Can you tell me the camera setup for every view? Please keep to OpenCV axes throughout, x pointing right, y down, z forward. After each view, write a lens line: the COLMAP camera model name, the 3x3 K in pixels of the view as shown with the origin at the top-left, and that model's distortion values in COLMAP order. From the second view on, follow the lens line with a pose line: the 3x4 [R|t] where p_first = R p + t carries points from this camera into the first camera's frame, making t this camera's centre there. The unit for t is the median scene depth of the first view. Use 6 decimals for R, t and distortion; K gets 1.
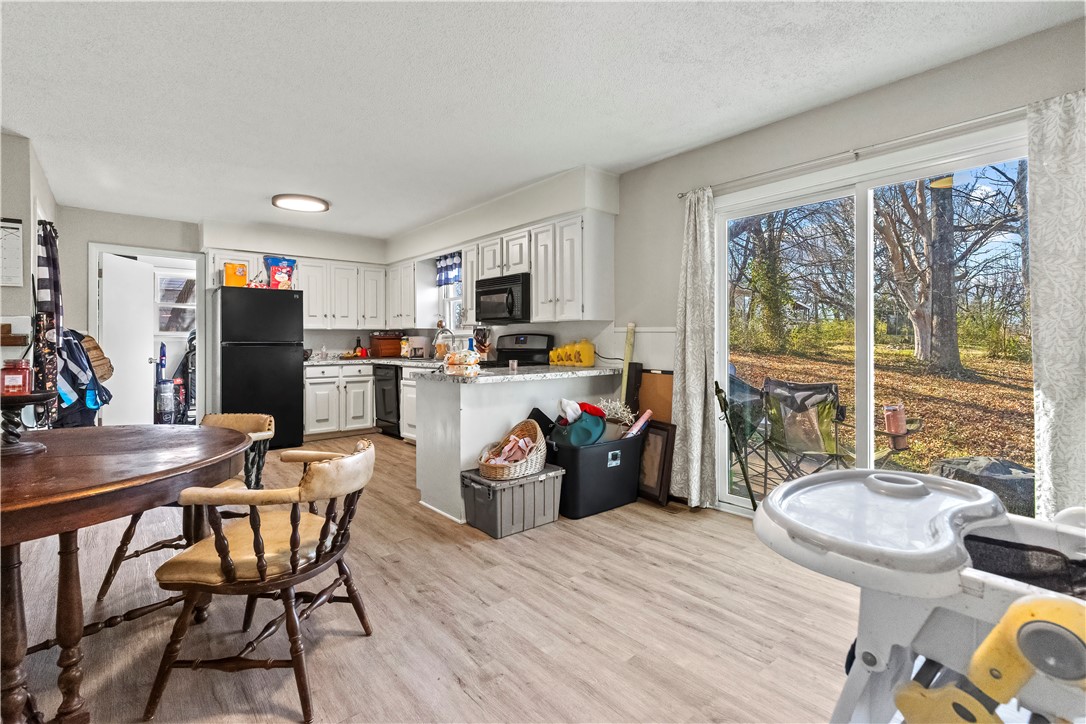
lens RADIAL K [[505.2, 0, 547.7], [0, 505.2, 339.3], [0, 0, 1]] dist [0.010834, 0.000166]
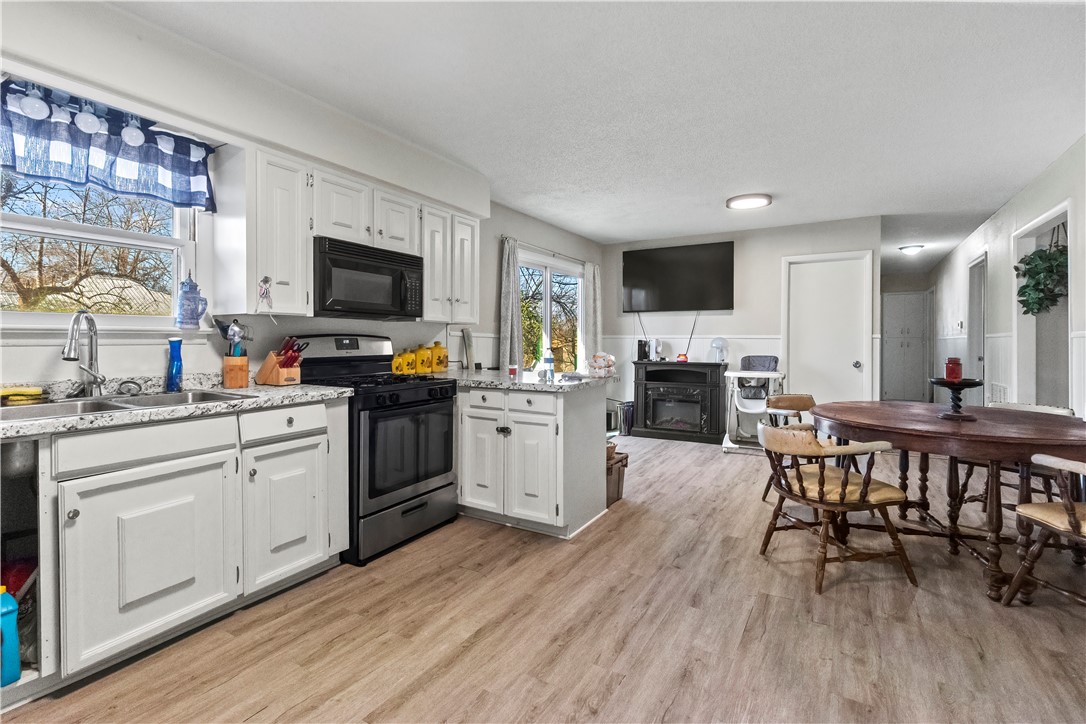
lens RADIAL K [[505.2, 0, 533.3], [0, 505.2, 343.2], [0, 0, 1]] dist [0.010834, 0.000166]
pose [[-0.308474, -0.001815, 0.951231, -0.829583], [-0.003714, 0.999993, 0.000703, -0.001005], [-0.951226, -0.003316, -0.308478, 1.059071]]
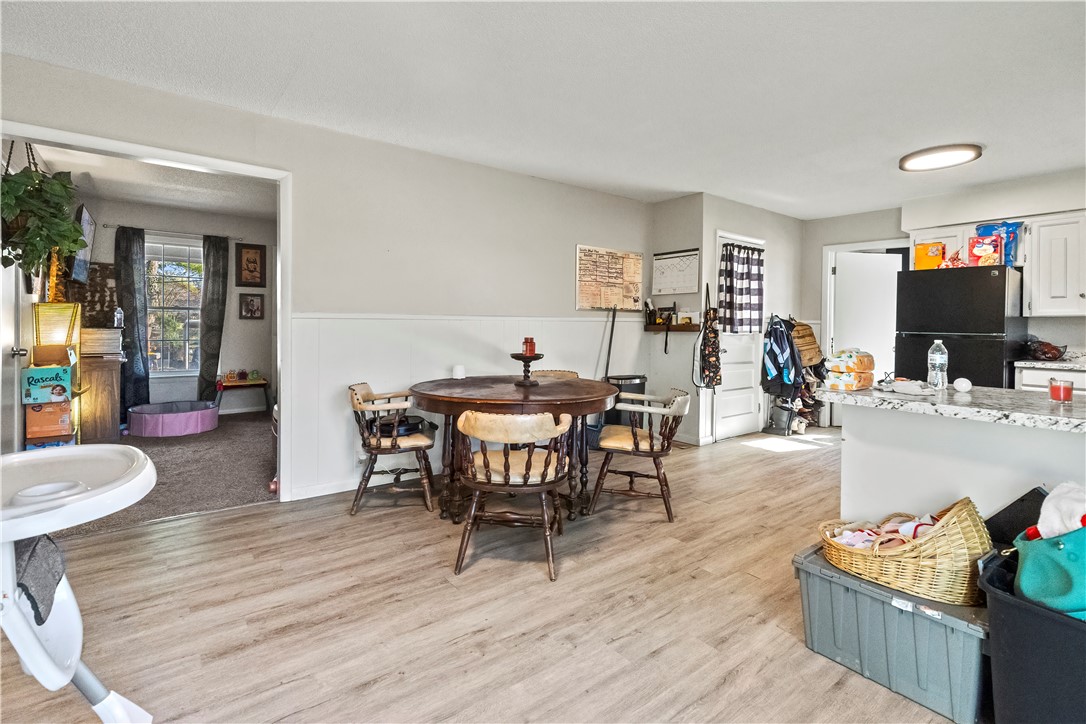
lens RADIAL K [[505.2, 0, 540.3], [0, 505.2, 327.2], [0, 0, 1]] dist [0.010834, 0.000166]
pose [[-0.051940, 0.012145, -0.998576, 0.365716], [-0.007045, 0.999897, 0.012528, -0.011743], [0.998625, 0.007686, -0.051849, 0.452994]]
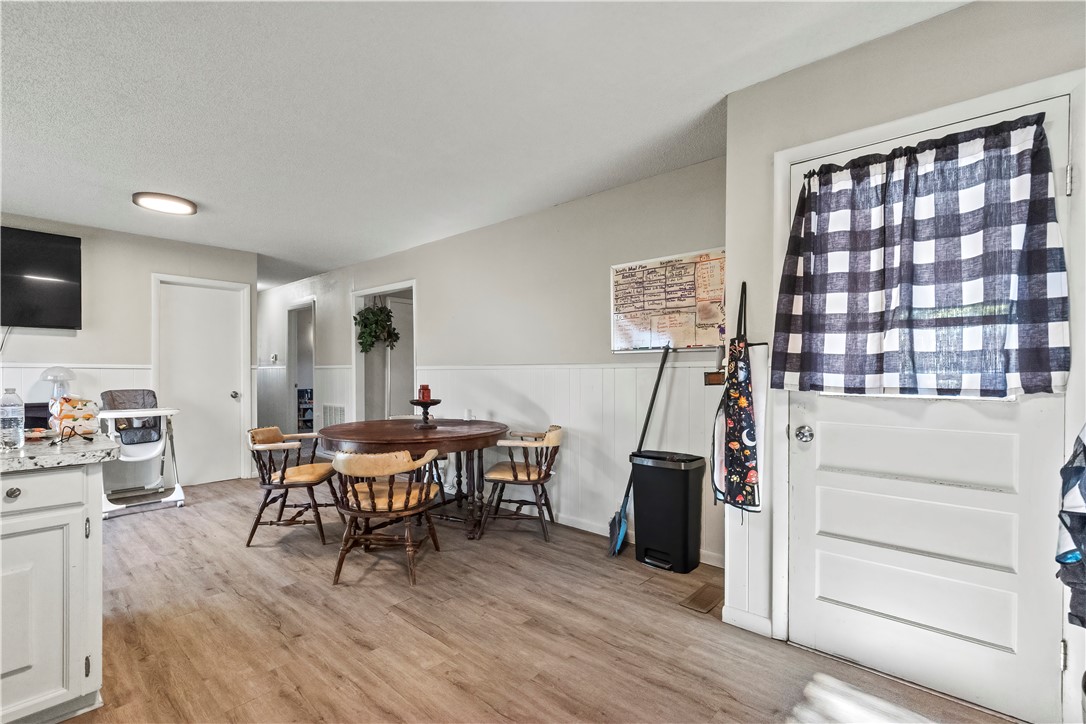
lens RADIAL K [[505.2, 0, 542.8], [0, 505.2, 369.1], [0, 0, 1]] dist [0.010834, 0.000166]
pose [[-0.992342, 0.000094, -0.123519, -0.501677], [0.001052, 0.999970, -0.007692, -0.004007], [0.123515, -0.007763, -0.992312, 1.256052]]
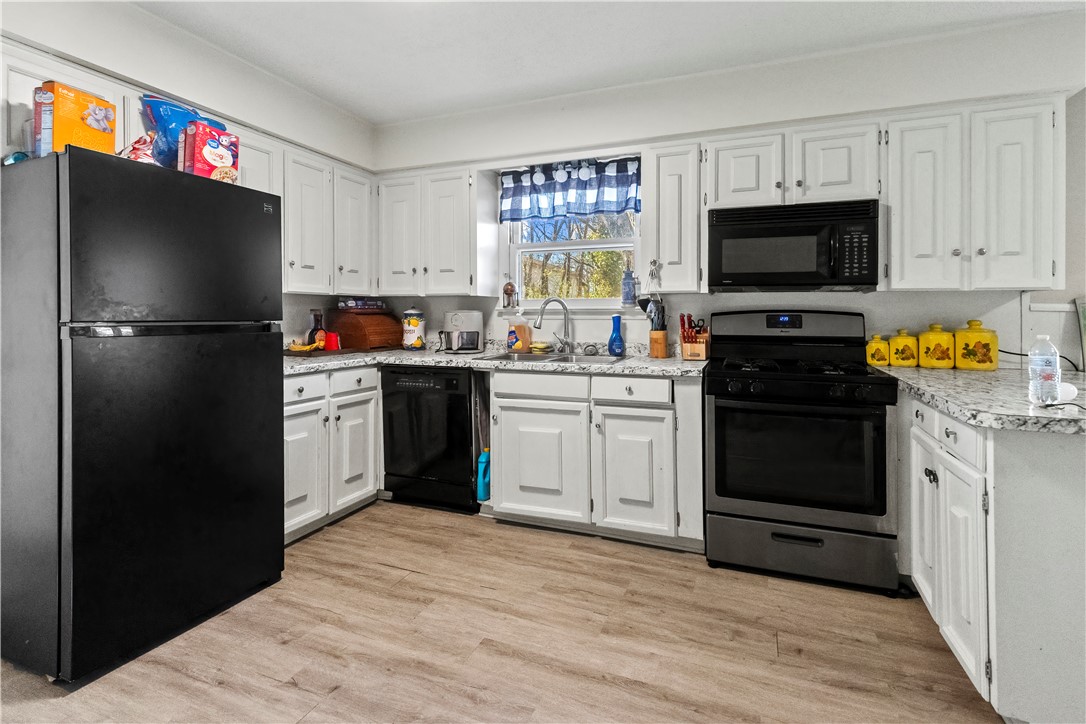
lens RADIAL K [[505.2, 0, 550.9], [0, 505.2, 317.4], [0, 0, 1]] dist [0.010834, 0.000166]
pose [[0.879748, 0.007639, 0.475379, -0.608771], [-0.011188, 0.999927, 0.004637, -0.003215], [-0.475309, -0.009398, 0.879769, 0.674098]]
